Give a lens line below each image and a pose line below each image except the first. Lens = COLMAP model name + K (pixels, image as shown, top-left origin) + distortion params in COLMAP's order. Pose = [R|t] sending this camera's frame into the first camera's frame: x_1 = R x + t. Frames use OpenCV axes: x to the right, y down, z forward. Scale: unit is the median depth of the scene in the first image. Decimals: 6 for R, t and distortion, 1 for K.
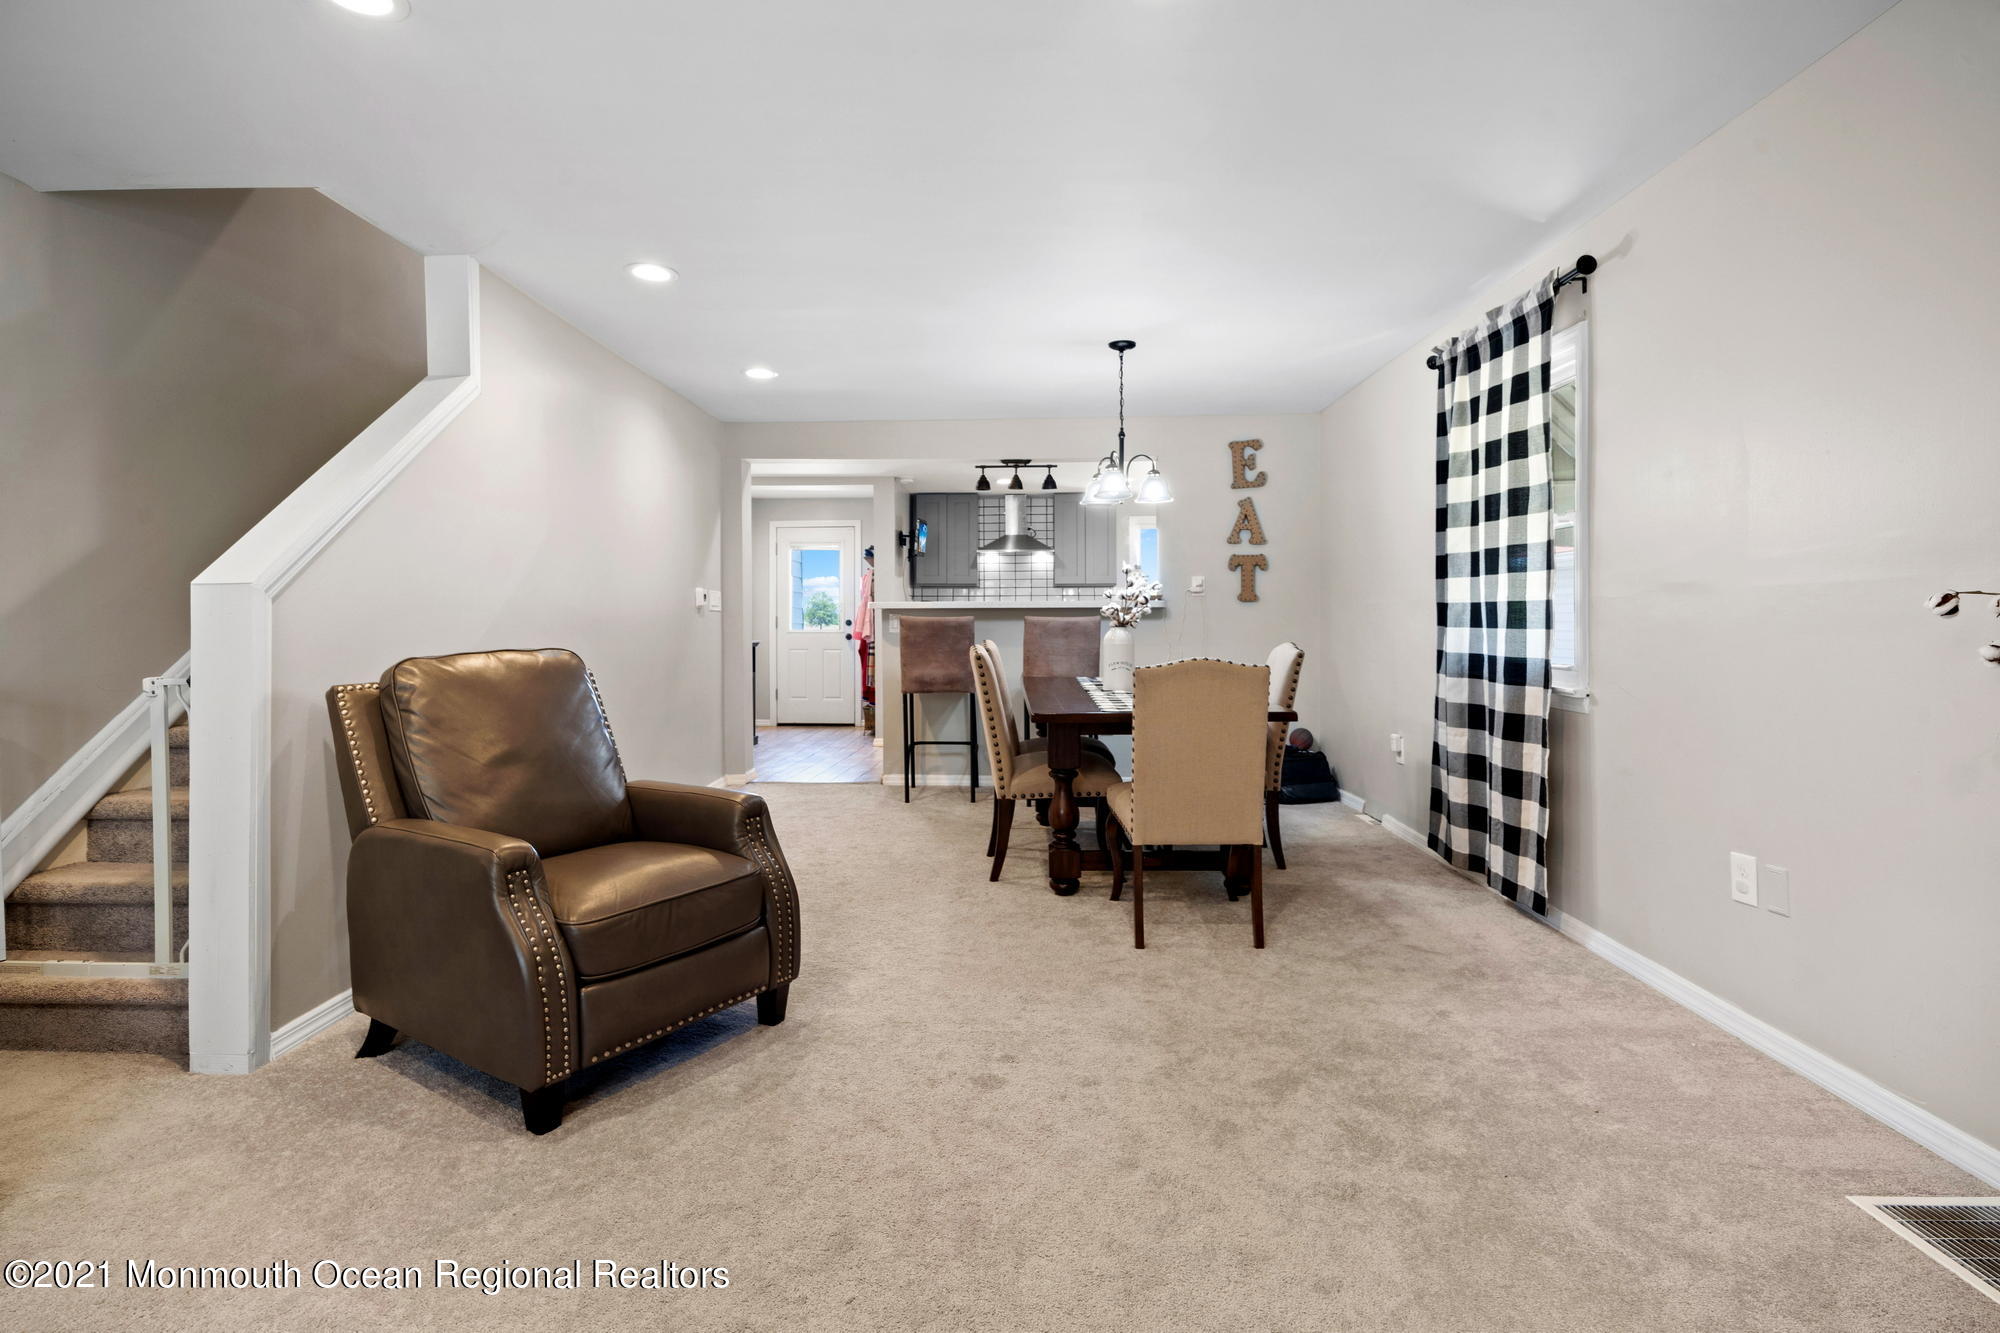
lens RADIAL K [[939.0, 0, 1000.7], [0, 939.0, 635.5], [0, 0, 1]] dist [0.000420, 0.000048]
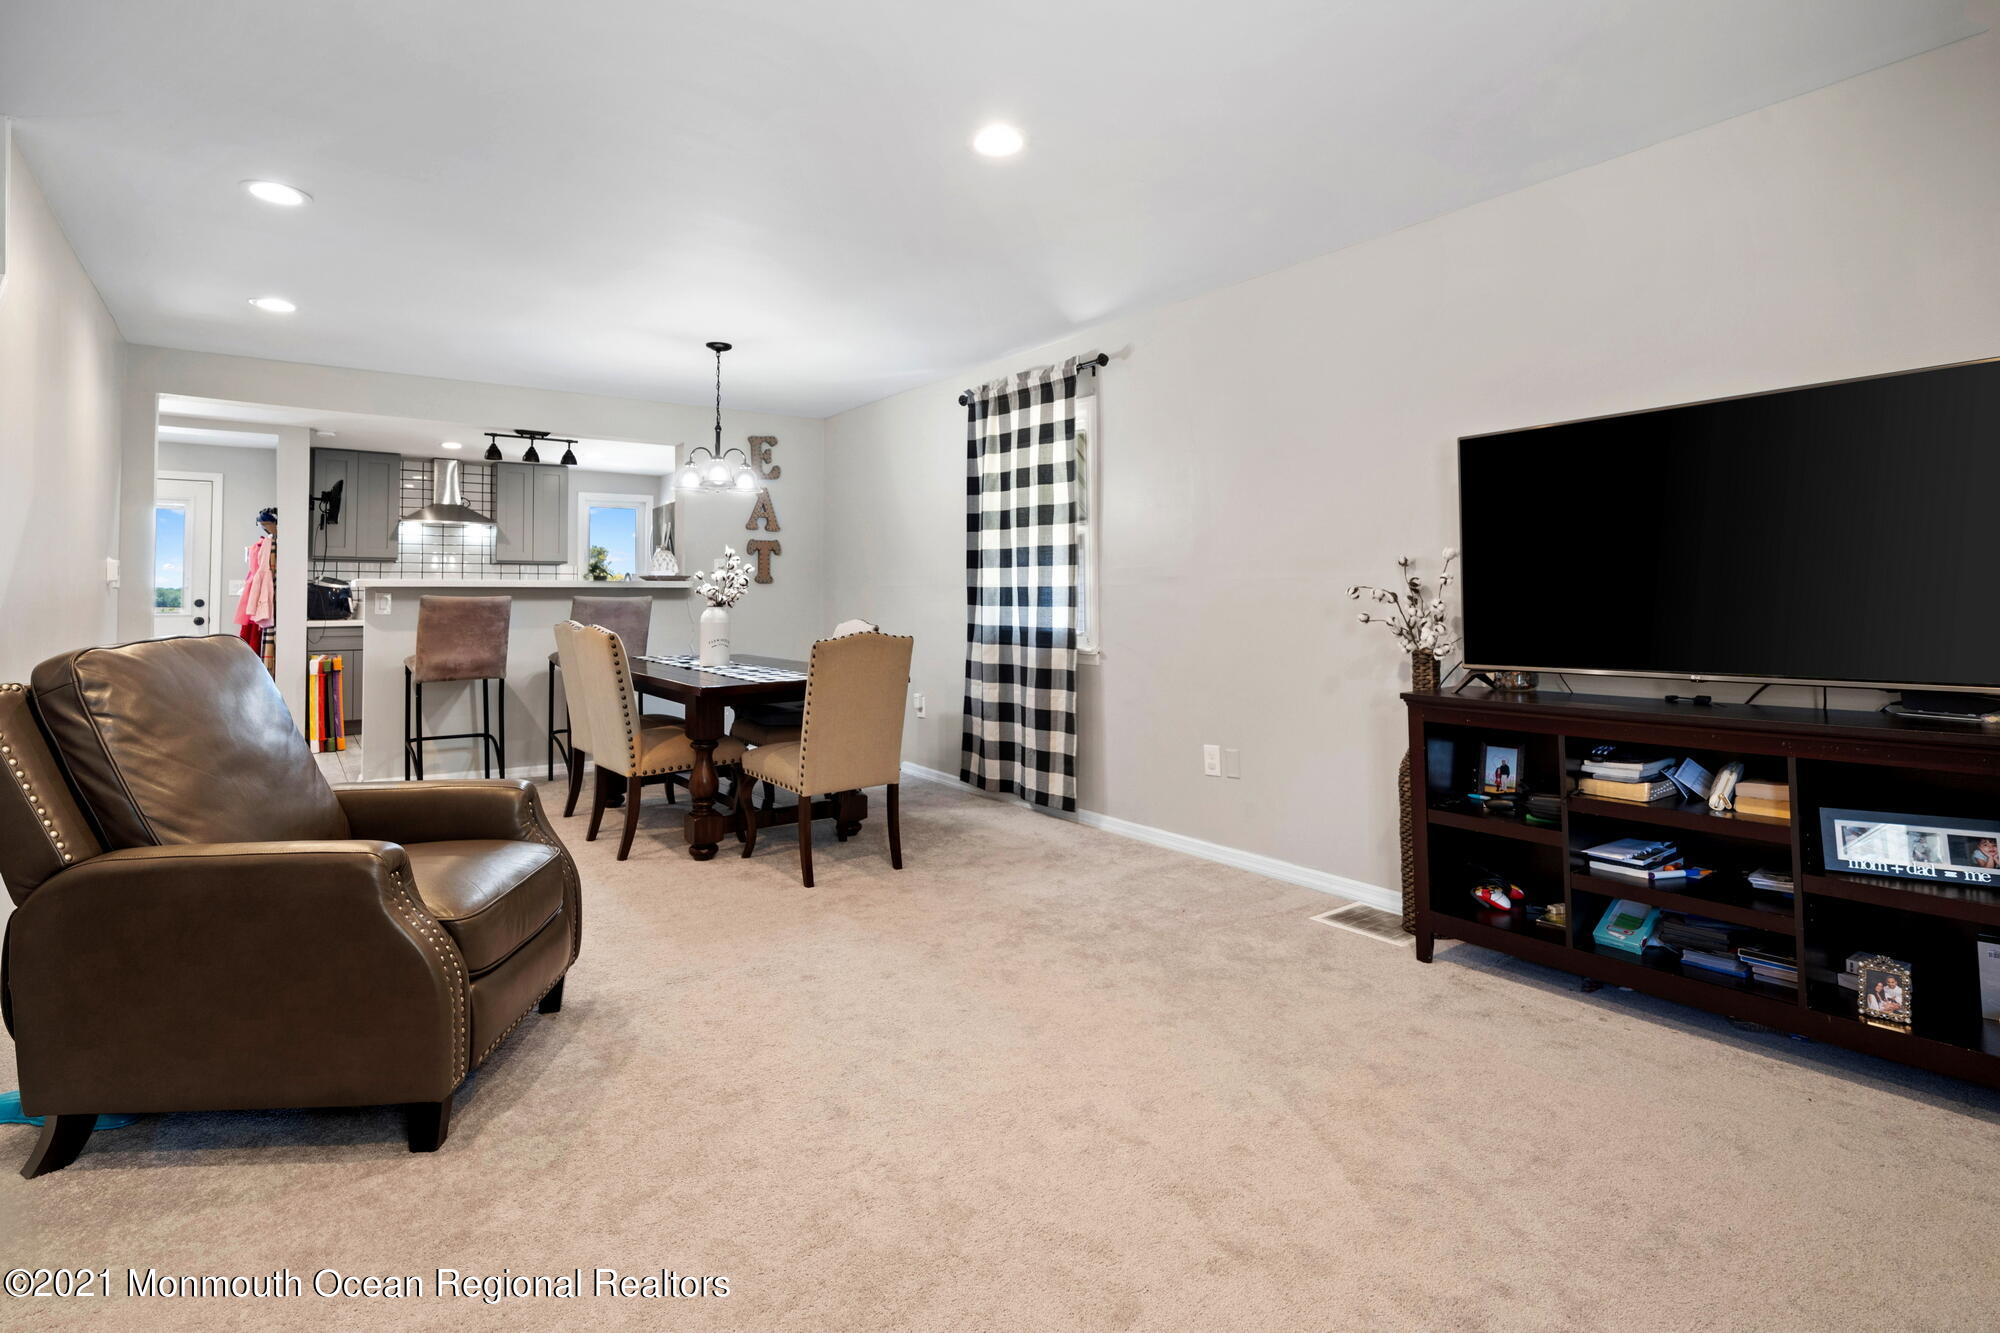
lens RADIAL K [[957.2, 0, 965.5], [0, 957.2, 576.4], [0, 0, 1]] dist [0.001102, -0.000024]
pose [[0.805247, 0.014794, 0.592755, -0.334084], [0.009324, 0.999249, -0.037605, 0.000215], [-0.592866, 0.035808, 0.804505, -0.053563]]
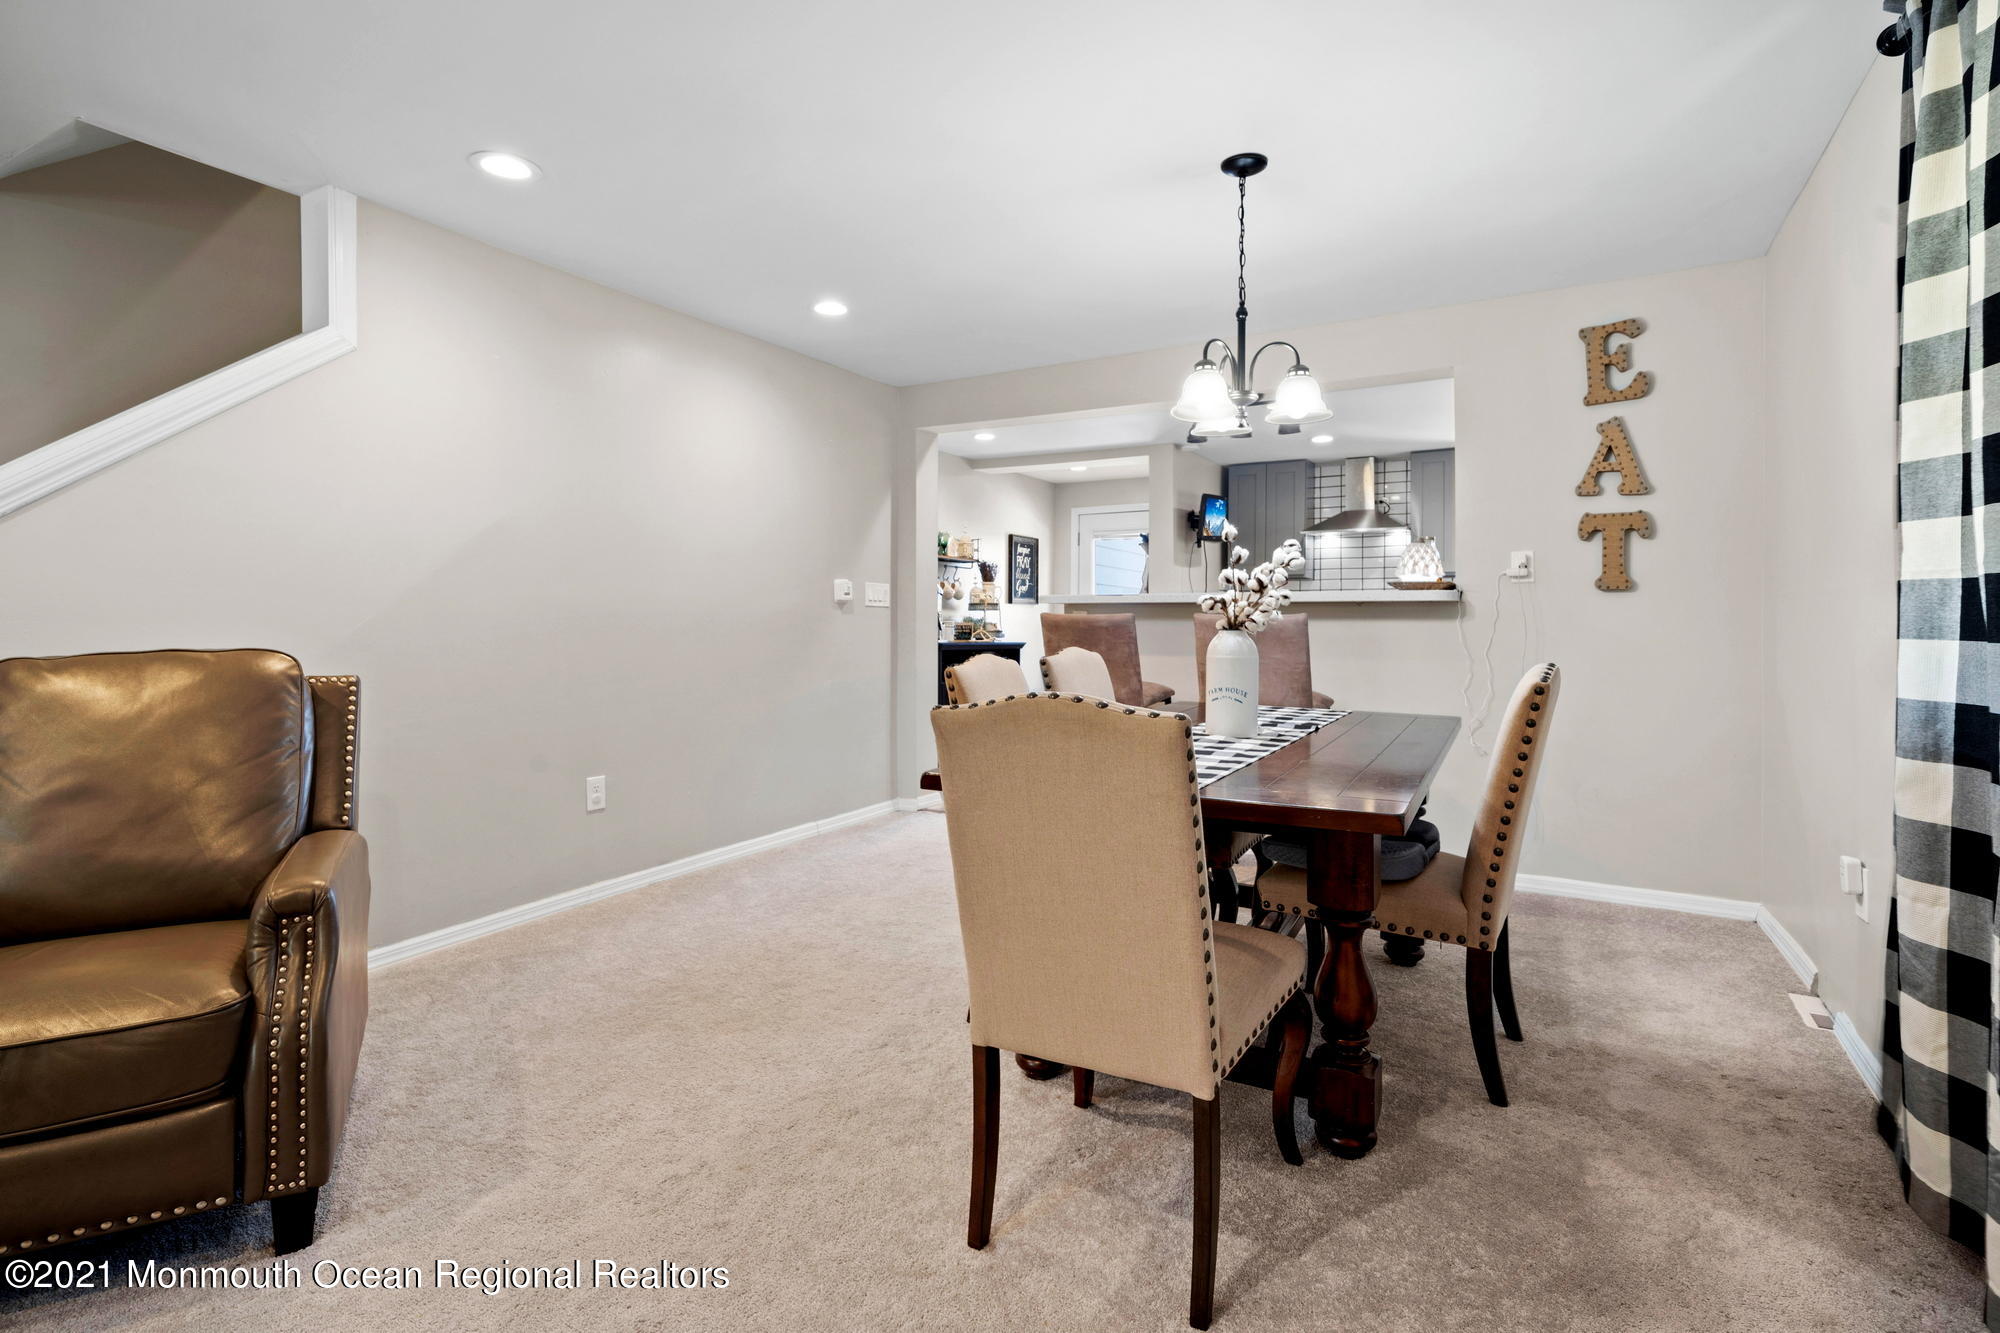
lens RADIAL K [[964.2, 0, 991.1], [0, 964.2, 627.7], [0, 0, 1]] dist [-0.002789, -0.000730]
pose [[0.882715, 0.010714, -0.469787, 0.323221], [-0.015118, 0.999870, -0.005604, -0.005059], [0.469666, 0.012049, 0.882762, 0.434325]]
